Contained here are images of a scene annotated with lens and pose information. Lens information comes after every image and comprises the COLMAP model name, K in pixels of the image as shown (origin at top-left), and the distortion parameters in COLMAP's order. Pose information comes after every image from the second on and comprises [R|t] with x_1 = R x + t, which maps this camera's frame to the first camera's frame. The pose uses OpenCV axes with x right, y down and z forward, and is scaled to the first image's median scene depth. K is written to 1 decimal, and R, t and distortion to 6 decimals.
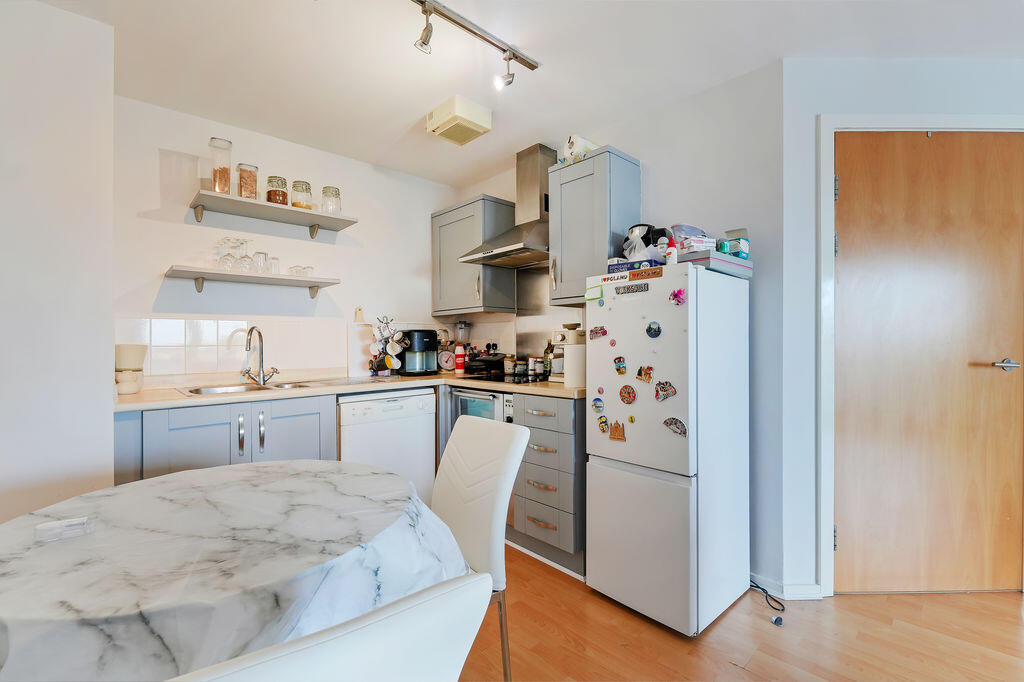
lens RADIAL K [[456.6, 0, 503.2], [0, 456.6, 333.4], [0, 0, 1]] dist [-0.010514, -0.007011]
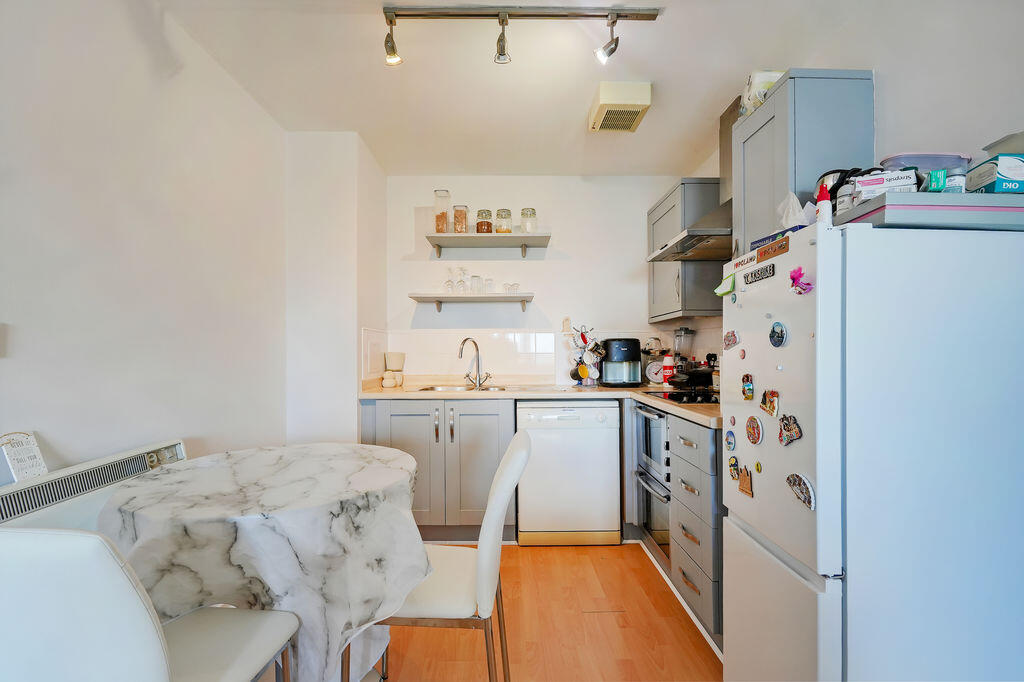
lens RADIAL K [[456.6, 0, 512.3], [0, 456.6, 340.7], [0, 0, 1]] dist [-0.010514, -0.007011]
pose [[0.728060, -0.010746, -0.685429, 0.376842], [0.008470, 0.999942, -0.006680, 0.001347], [0.685461, -0.000943, 0.728109, 0.202350]]
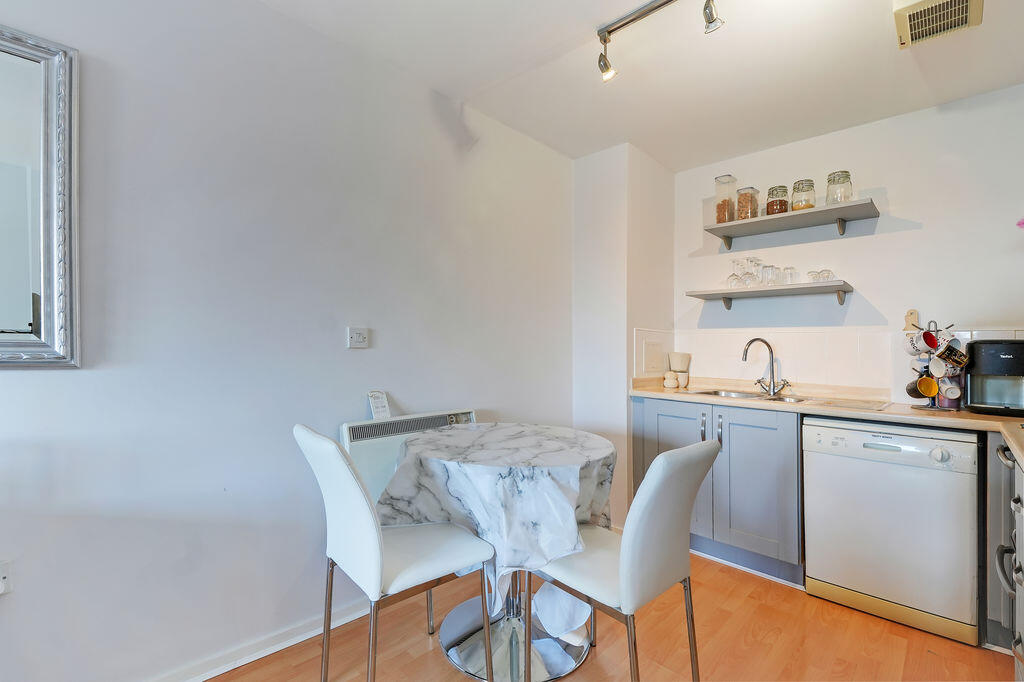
lens RADIAL K [[456.6, 0, 497.2], [0, 456.6, 349.4], [0, 0, 1]] dist [-0.010514, -0.007011]
pose [[0.008844, 0.011316, -0.999897, 0.514050], [-0.006870, 0.999913, 0.011256, 0.003176], [0.999937, 0.006770, 0.008921, 0.401070]]
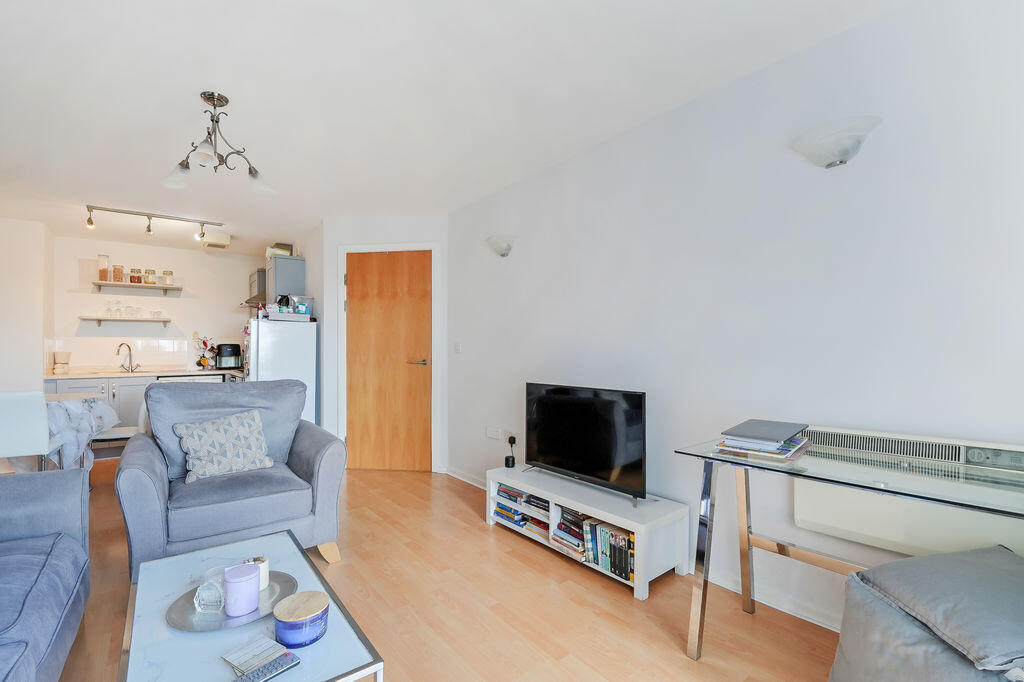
lens RADIAL K [[456.6, 0, 530.6], [0, 456.6, 346.8], [0, 0, 1]] dist [-0.010514, -0.007011]
pose [[0.997198, -0.000036, -0.074804, 1.467565], [0.000978, 0.999921, 0.012559, -0.023445], [0.074798, -0.012597, 0.997119, -0.909640]]
